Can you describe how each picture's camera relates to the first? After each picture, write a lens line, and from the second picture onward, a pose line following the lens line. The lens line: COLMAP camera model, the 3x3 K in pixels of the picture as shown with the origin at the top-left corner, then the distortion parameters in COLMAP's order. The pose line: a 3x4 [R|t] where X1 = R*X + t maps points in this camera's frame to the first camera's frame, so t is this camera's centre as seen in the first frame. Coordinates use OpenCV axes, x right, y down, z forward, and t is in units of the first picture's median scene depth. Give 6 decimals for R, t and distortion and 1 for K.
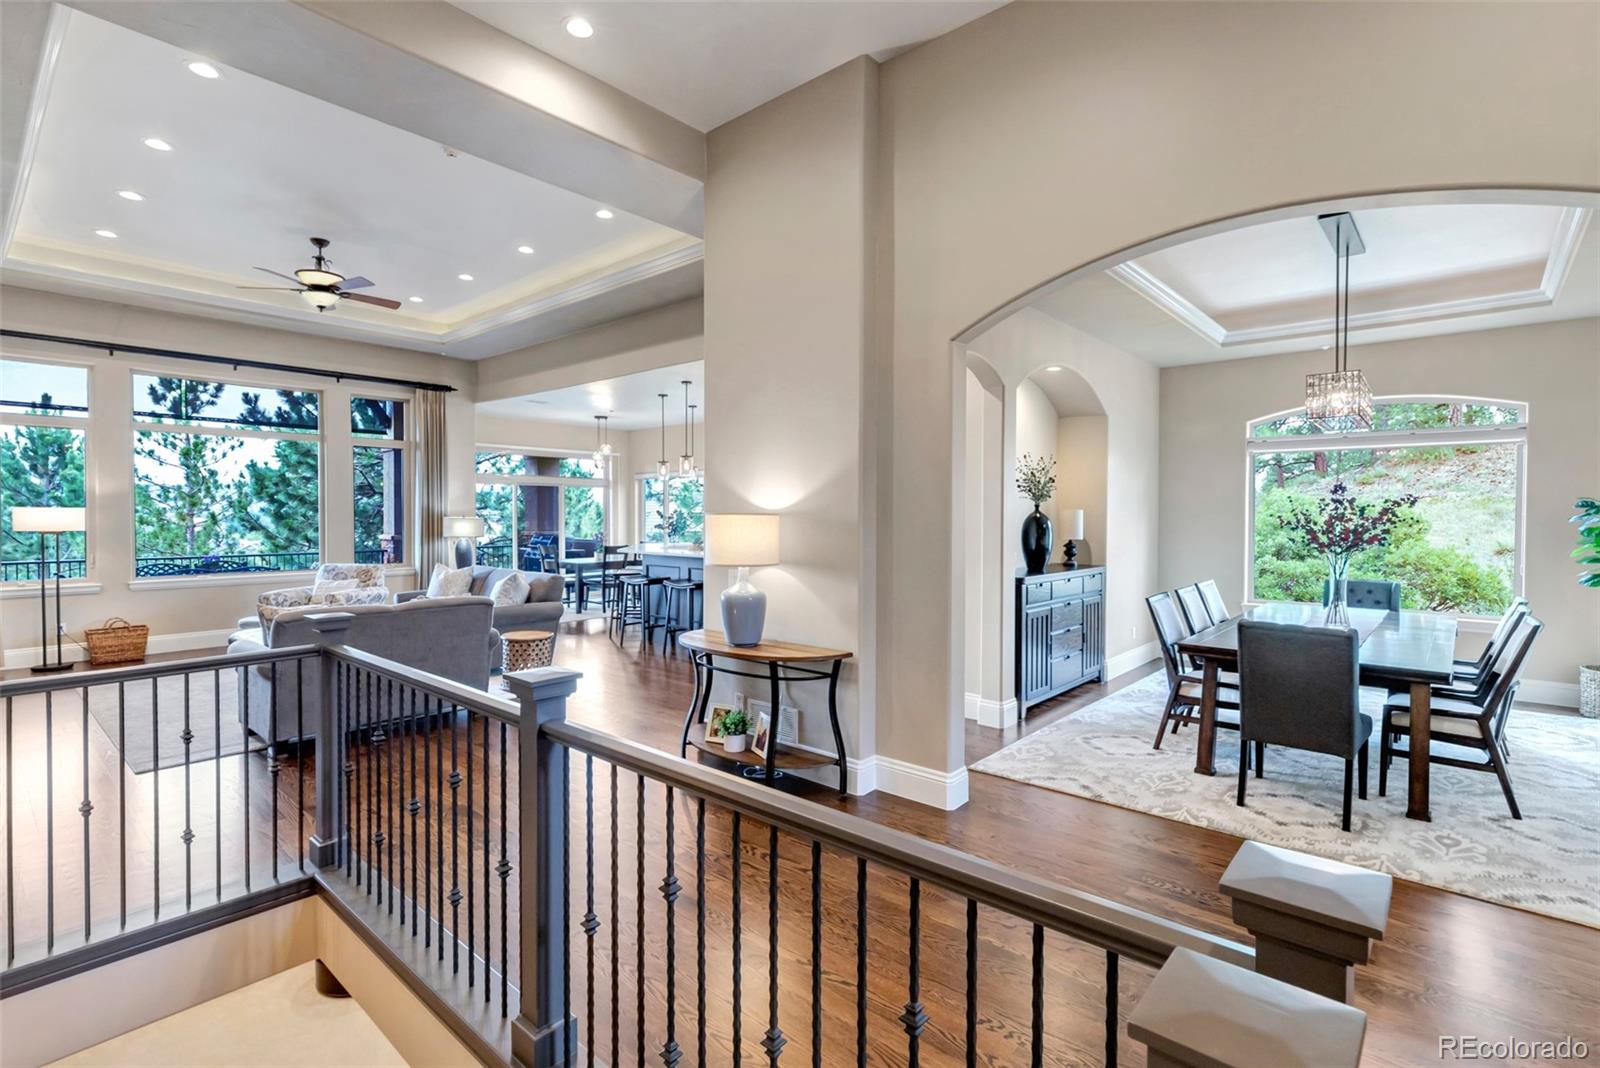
lens RADIAL K [[737.9, 0, 801.0], [0, 737.9, 532.0], [0, 0, 1]] dist [0.004693, -0.000931]
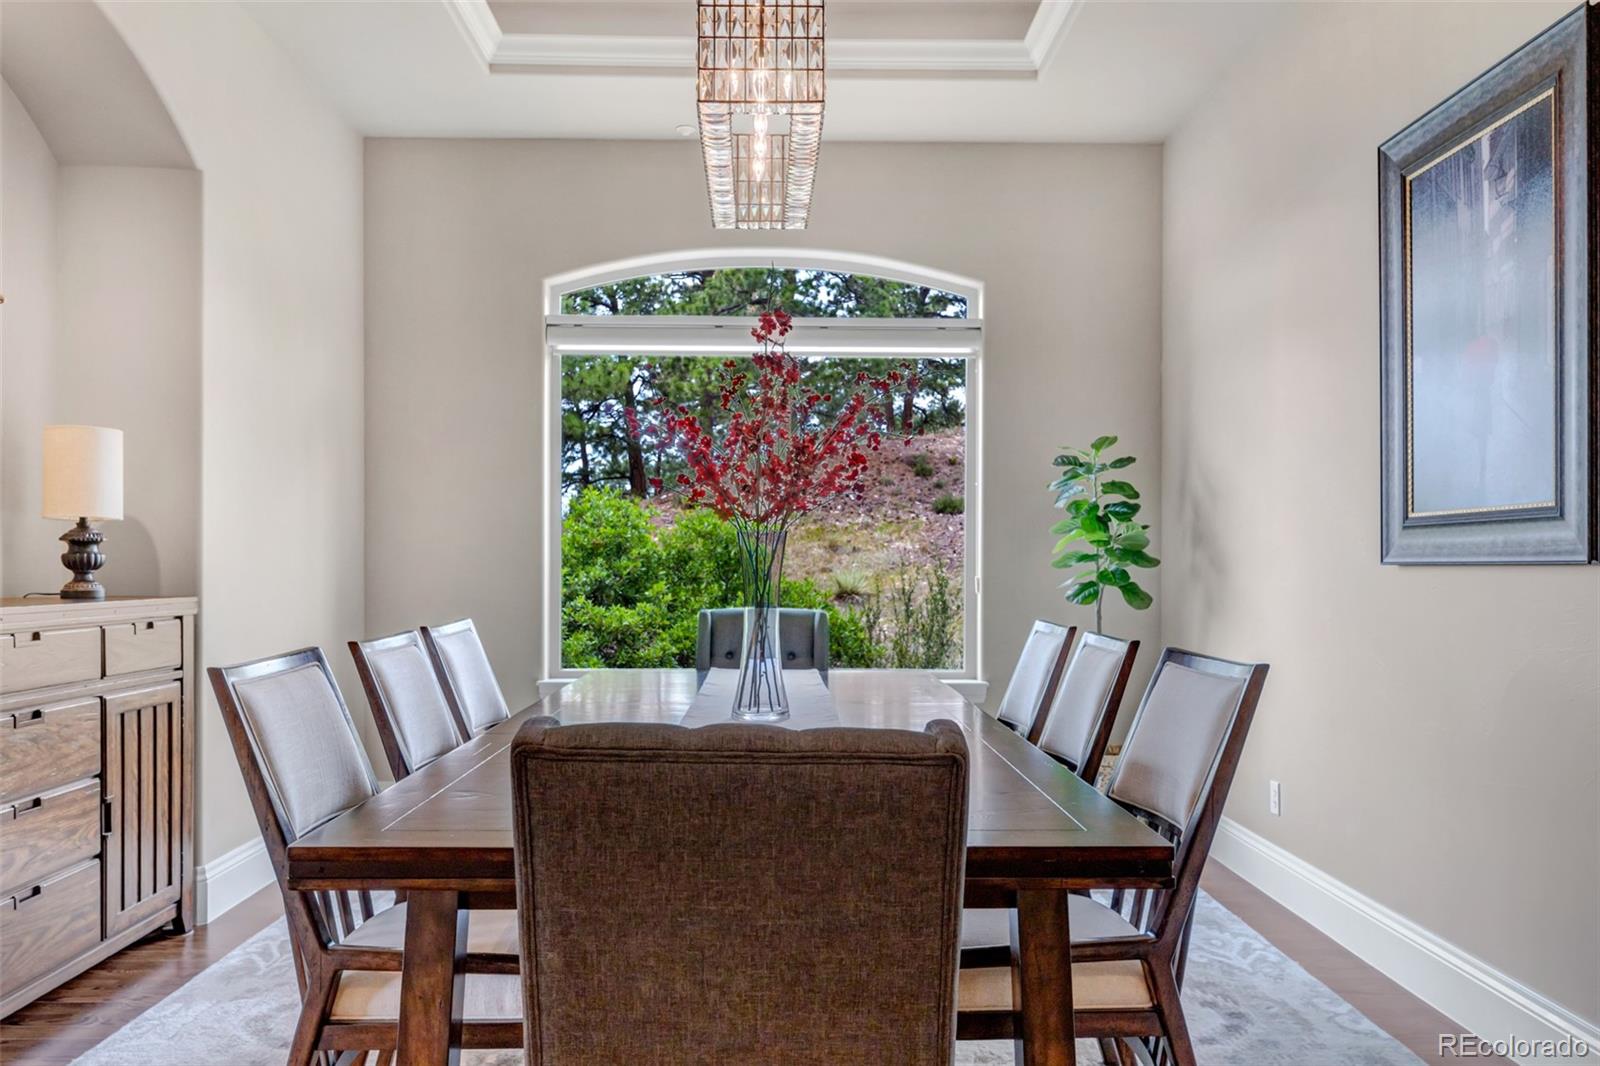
lens RADIAL K [[1242.4, 0, 798.5], [0, 1242.4, 541.9], [0, 0, 1]] dist [0.009337, 0.002755]
pose [[0.737024, 0.008736, 0.675810, 0.224870], [0.016183, 0.999402, -0.030568, 0.042785], [-0.675673, 0.033466, 0.736442, 0.372849]]
